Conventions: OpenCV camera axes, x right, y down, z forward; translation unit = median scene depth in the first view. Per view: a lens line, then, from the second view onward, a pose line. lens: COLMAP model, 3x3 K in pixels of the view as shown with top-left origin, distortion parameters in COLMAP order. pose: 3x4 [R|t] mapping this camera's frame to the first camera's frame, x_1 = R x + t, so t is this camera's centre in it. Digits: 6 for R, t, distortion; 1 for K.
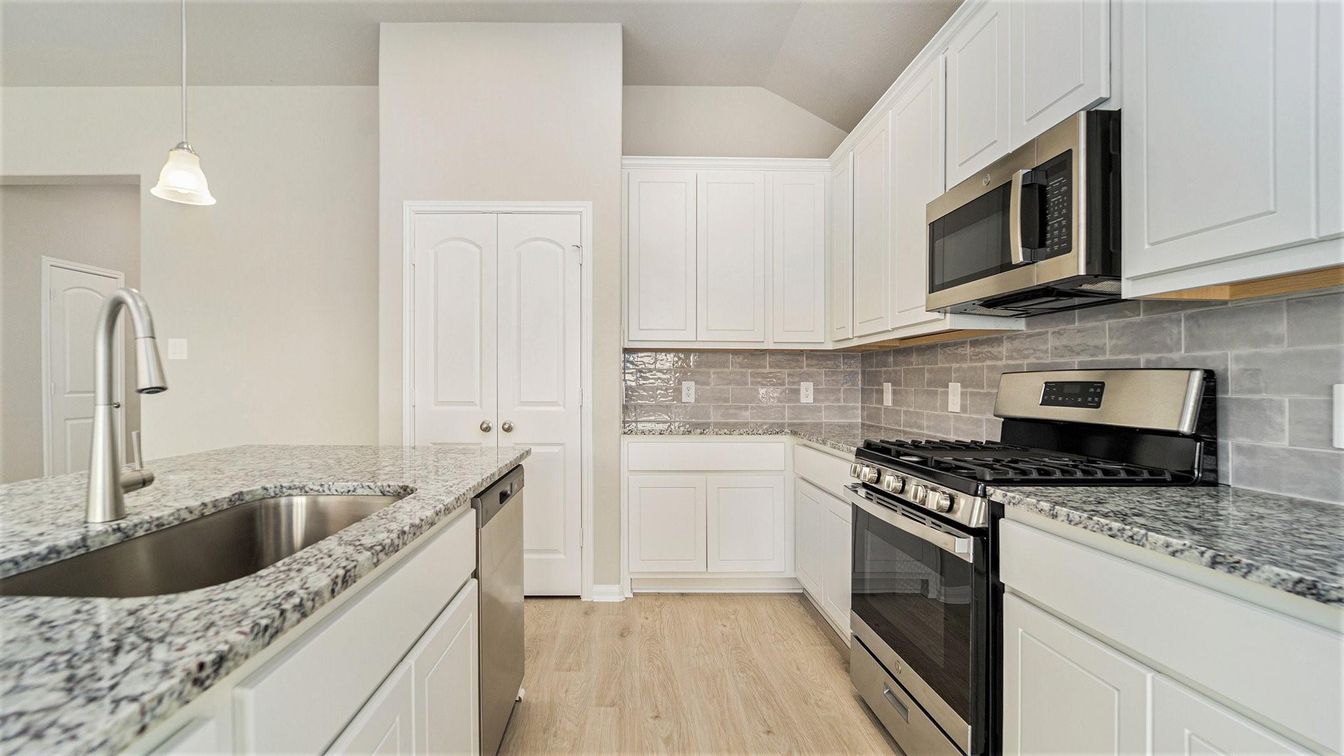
lens RADIAL K [[555.4, 0, 664.9], [0, 555.4, 400.4], [0, 0, 1]] dist [-0.008202, -0.001969]
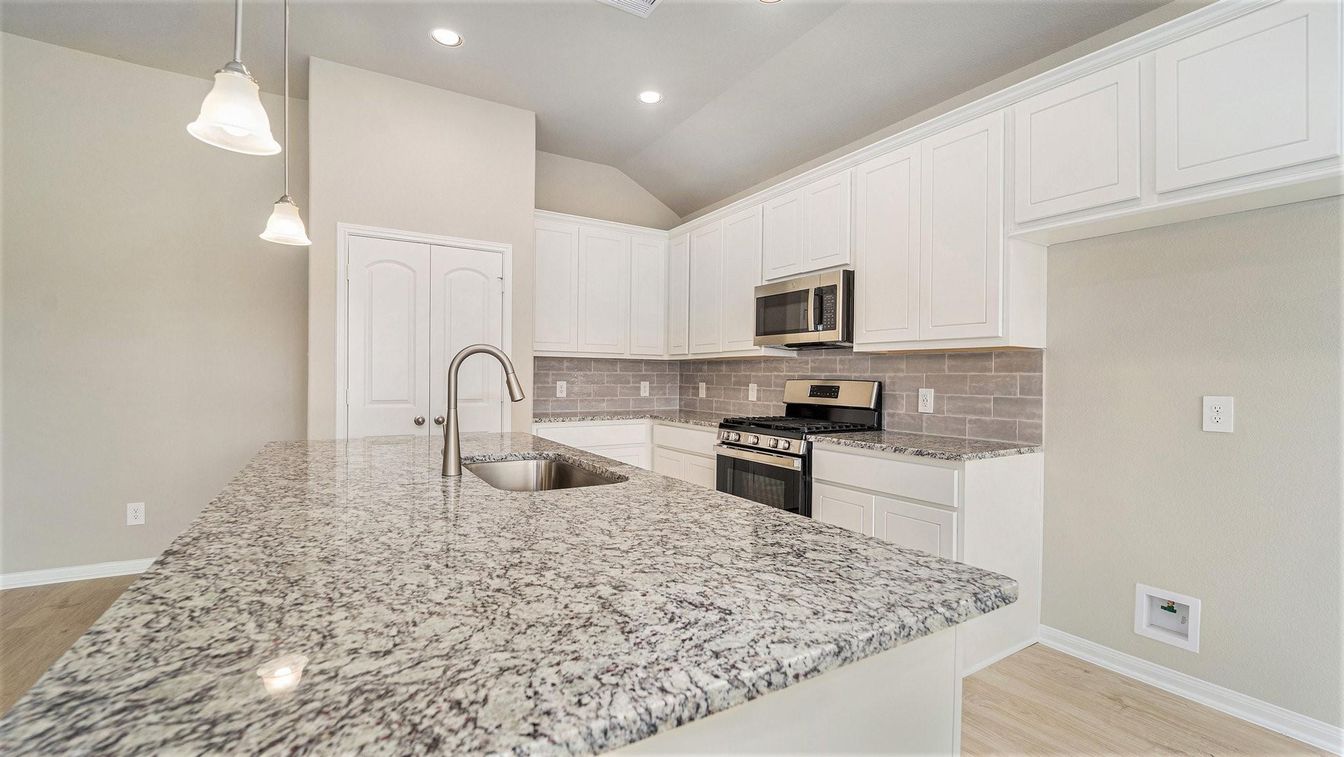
lens RADIAL K [[555.4, 0, 652.3], [0, 555.4, 395.0], [0, 0, 1]] dist [-0.008202, -0.001969]
pose [[0.887908, -0.013558, 0.459821, -0.705375], [0.010786, 0.999904, 0.008655, -0.020494], [-0.459895, -0.002725, 0.887969, -0.485259]]
